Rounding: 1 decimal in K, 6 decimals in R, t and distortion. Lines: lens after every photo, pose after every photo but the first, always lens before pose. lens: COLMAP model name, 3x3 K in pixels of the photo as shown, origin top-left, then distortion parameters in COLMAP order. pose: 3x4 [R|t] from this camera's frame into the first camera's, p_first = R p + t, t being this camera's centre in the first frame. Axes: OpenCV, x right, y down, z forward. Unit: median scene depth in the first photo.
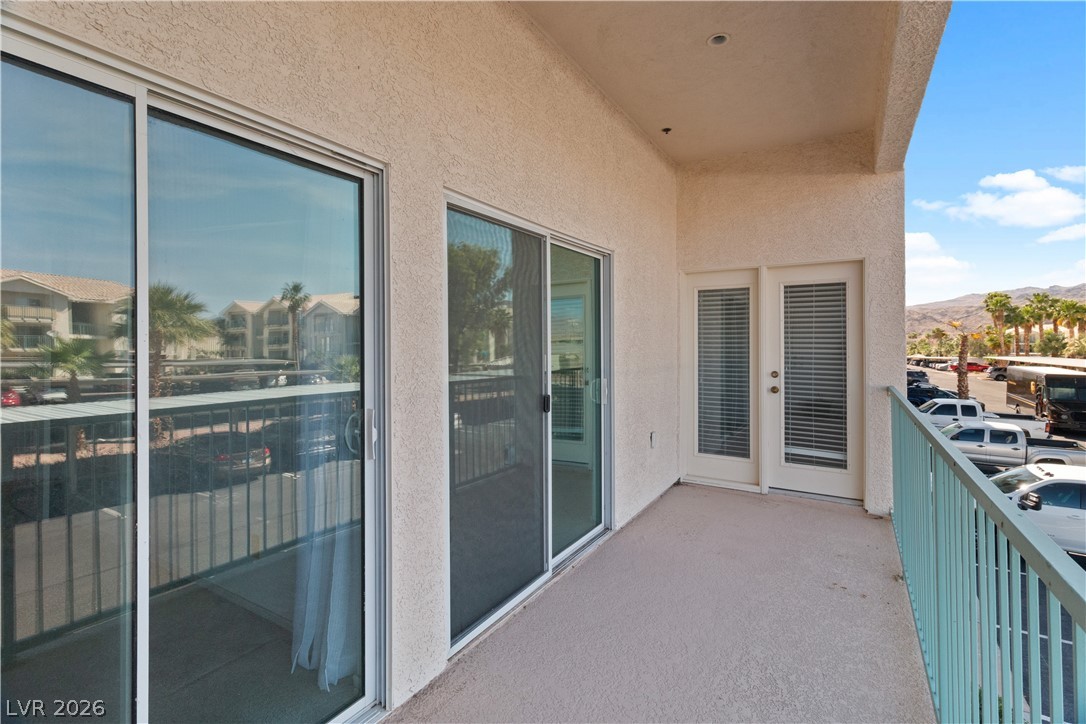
lens RADIAL K [[502.3, 0, 545.8], [0, 502.3, 342.1], [0, 0, 1]] dist [0.003590, 0.000688]
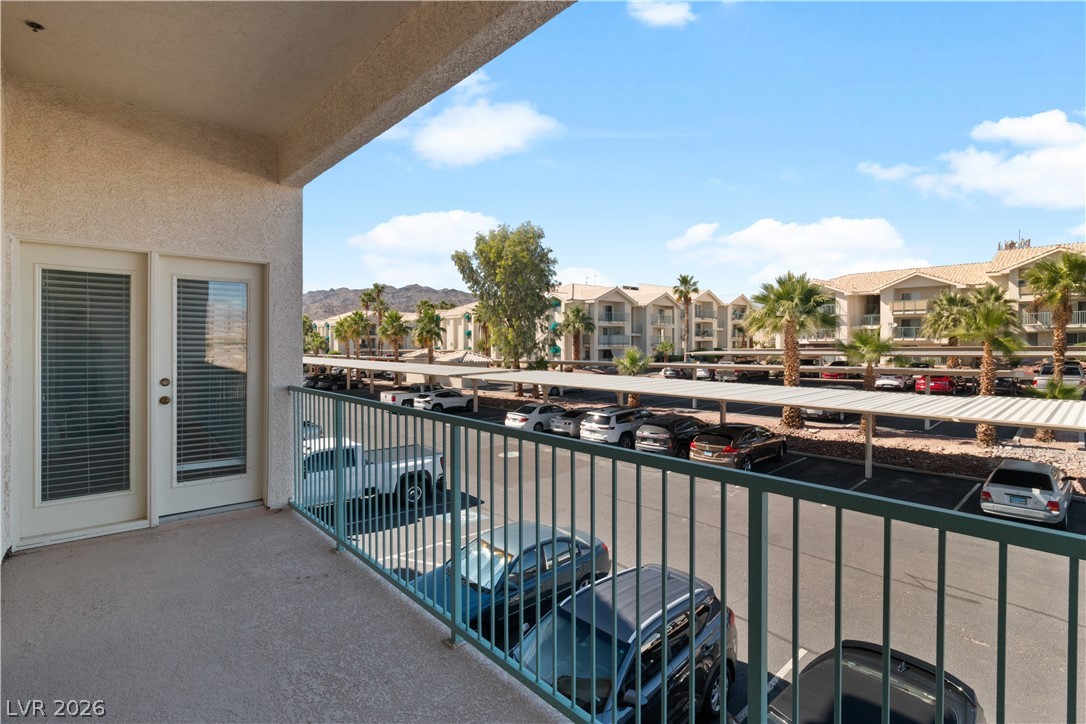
lens RADIAL K [[532.5, 0, 546.0], [0, 532.5, 339.1], [0, 0, 1]] dist [-0.000831, -0.000413]
pose [[0.284804, 0.011998, 0.958511, -0.205431], [-0.008166, 0.999916, -0.010090, -0.003462], [-0.958551, -0.004953, 0.284878, 0.121286]]
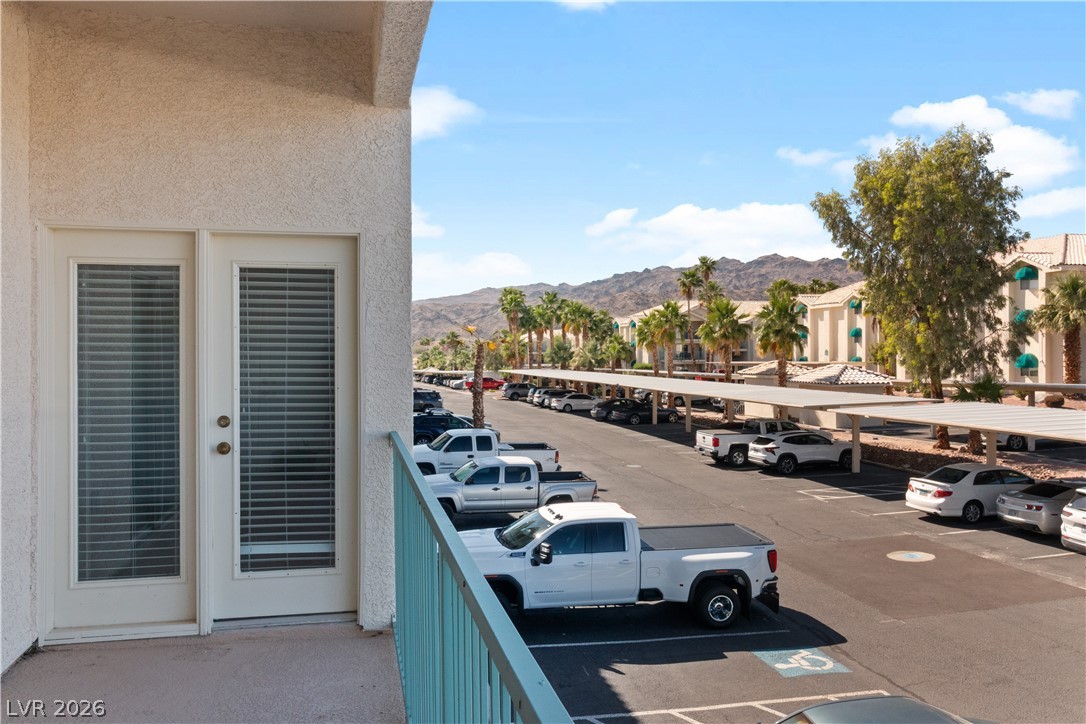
lens RADIAL K [[856.4, 0, 546.8], [0, 856.4, 351.6], [0, 0, 1]] dist [0.004268, 0.001881]
pose [[0.717136, -0.000251, 0.696933, 0.036753], [-0.001619, 0.999997, 0.002026, -0.016180], [-0.696931, -0.002581, 0.717133, 0.042155]]
